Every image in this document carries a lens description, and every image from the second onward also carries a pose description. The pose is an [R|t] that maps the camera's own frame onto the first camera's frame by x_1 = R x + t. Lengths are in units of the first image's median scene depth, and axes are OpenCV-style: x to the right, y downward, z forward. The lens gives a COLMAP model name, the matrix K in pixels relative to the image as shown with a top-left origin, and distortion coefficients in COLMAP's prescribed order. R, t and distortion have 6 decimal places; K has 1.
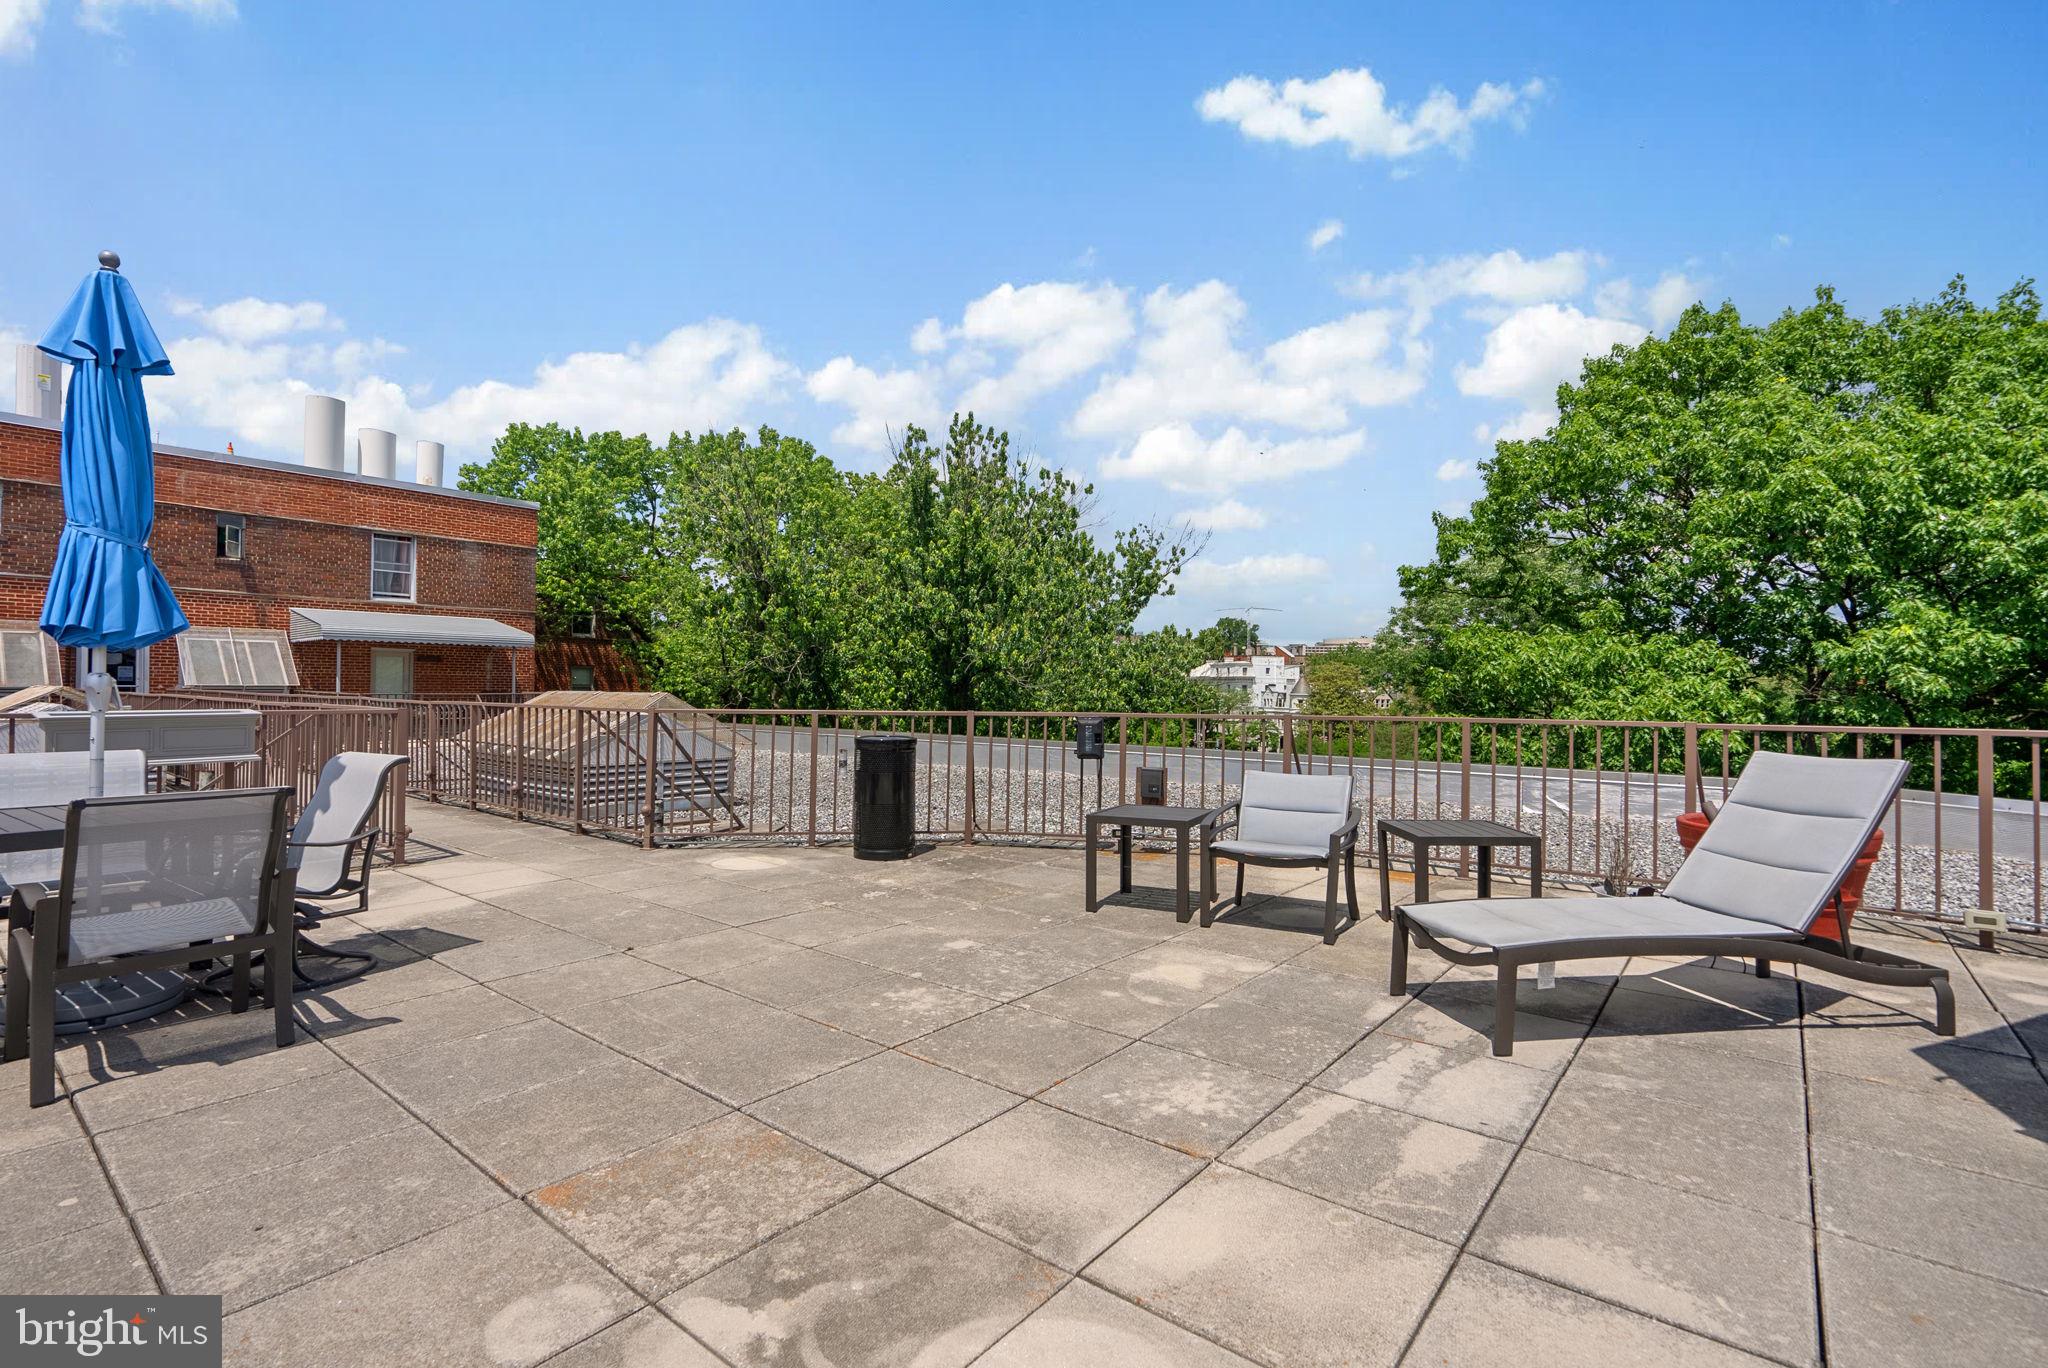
lens RADIAL K [[962.0, 0, 1019.6], [0, 962.0, 681.9], [0, 0, 1]] dist [0.002558, 0.001405]
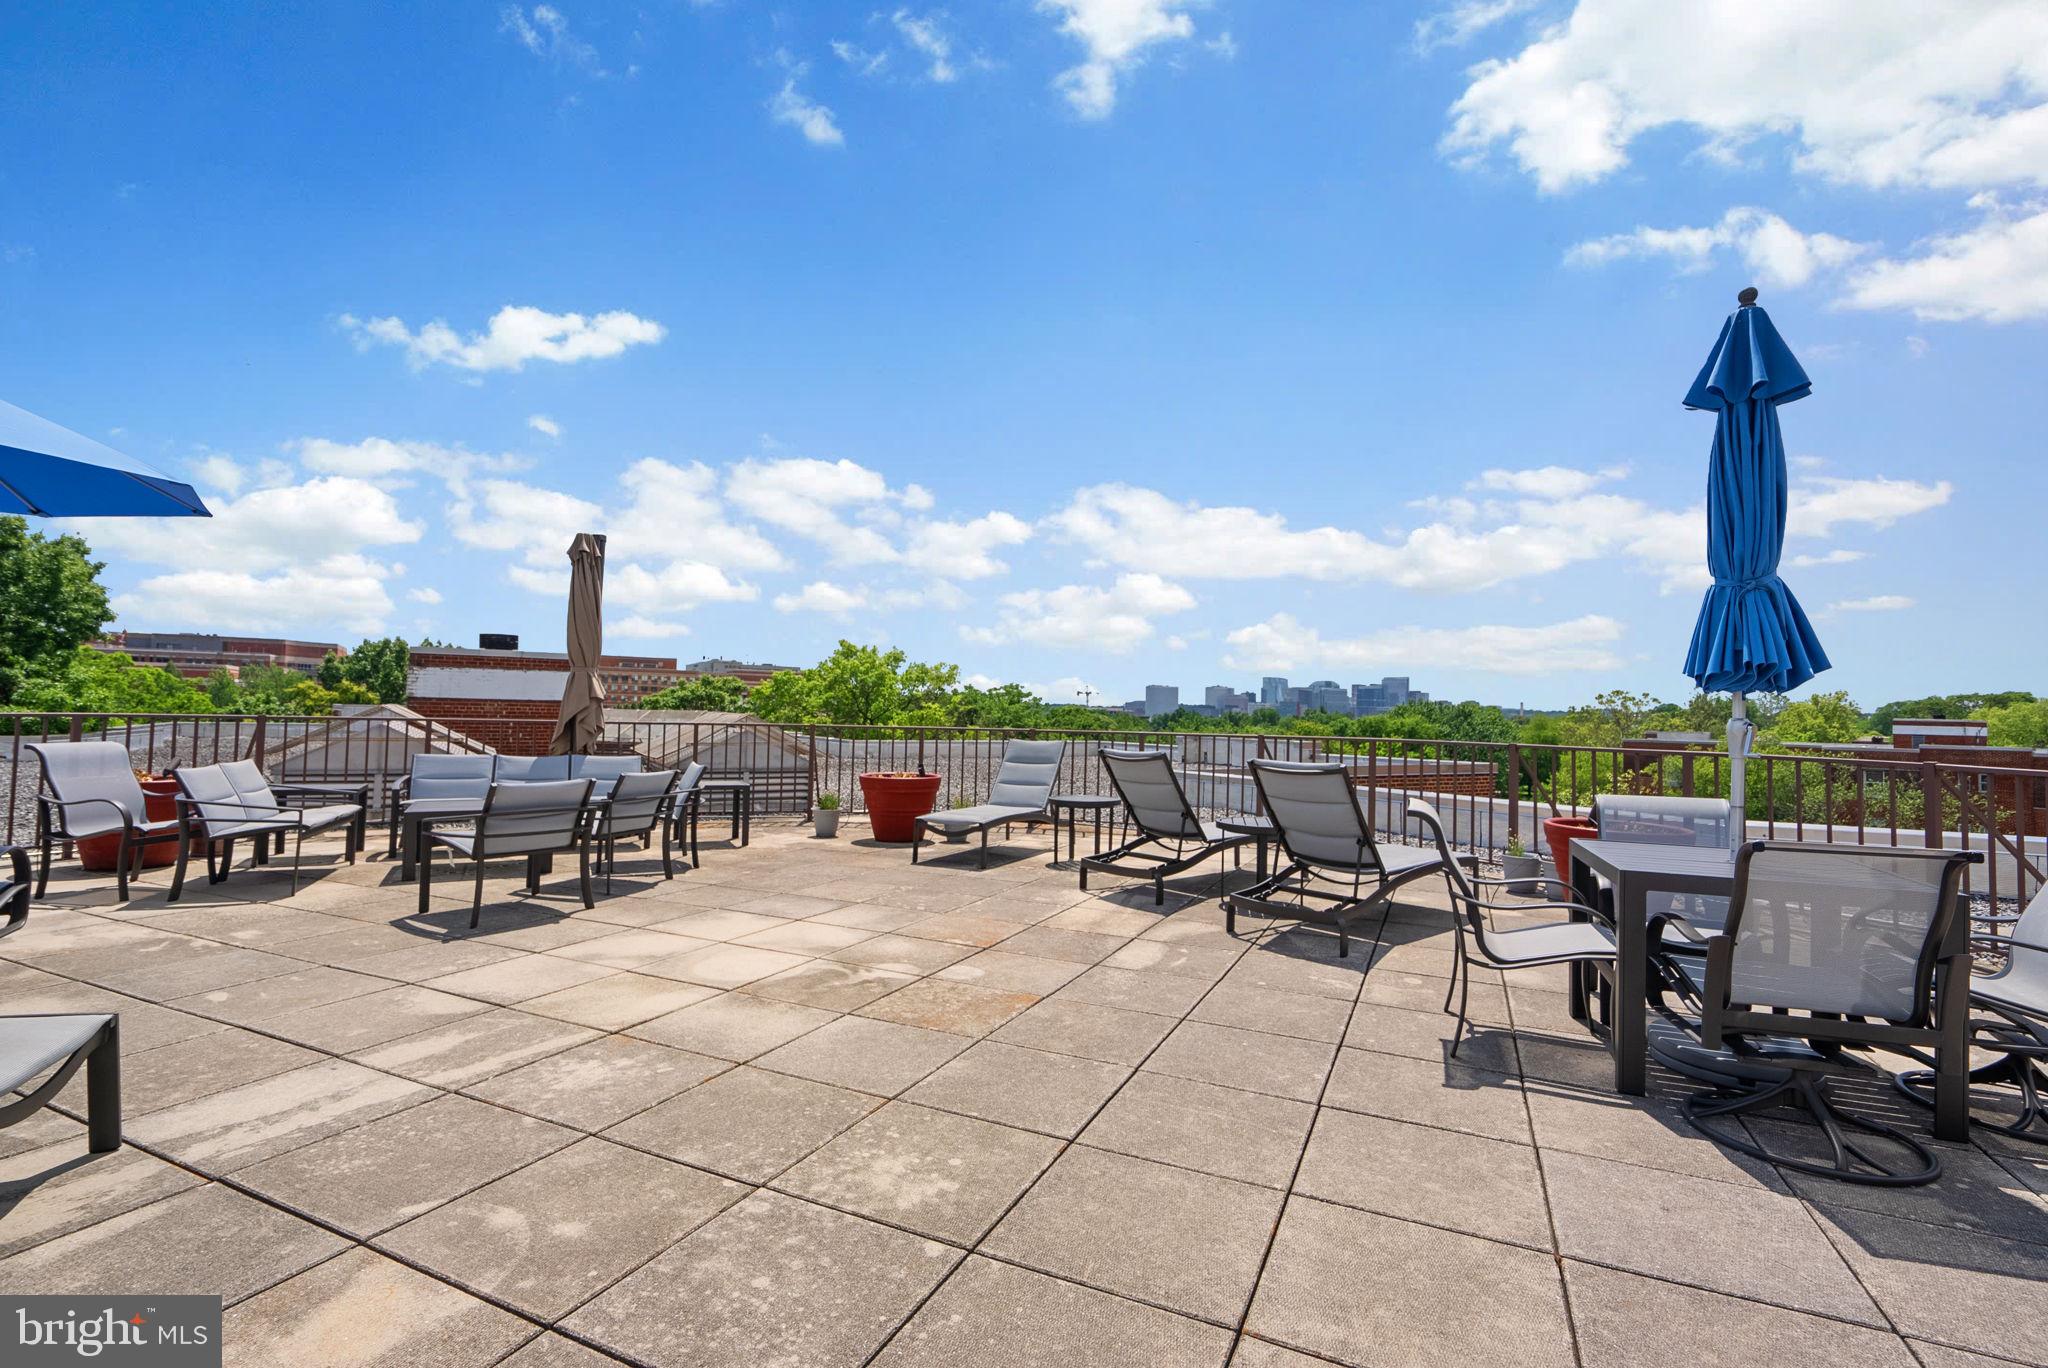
lens RADIAL K [[962.0, 0, 1028.8], [0, 962.0, 686.9], [0, 0, 1]] dist [0.002558, 0.001405]
pose [[-0.969340, -0.036672, -0.242970, -0.023476], [-0.027862, 0.998827, -0.039600, 0.021606], [0.244137, -0.031616, -0.969225, 2.063572]]
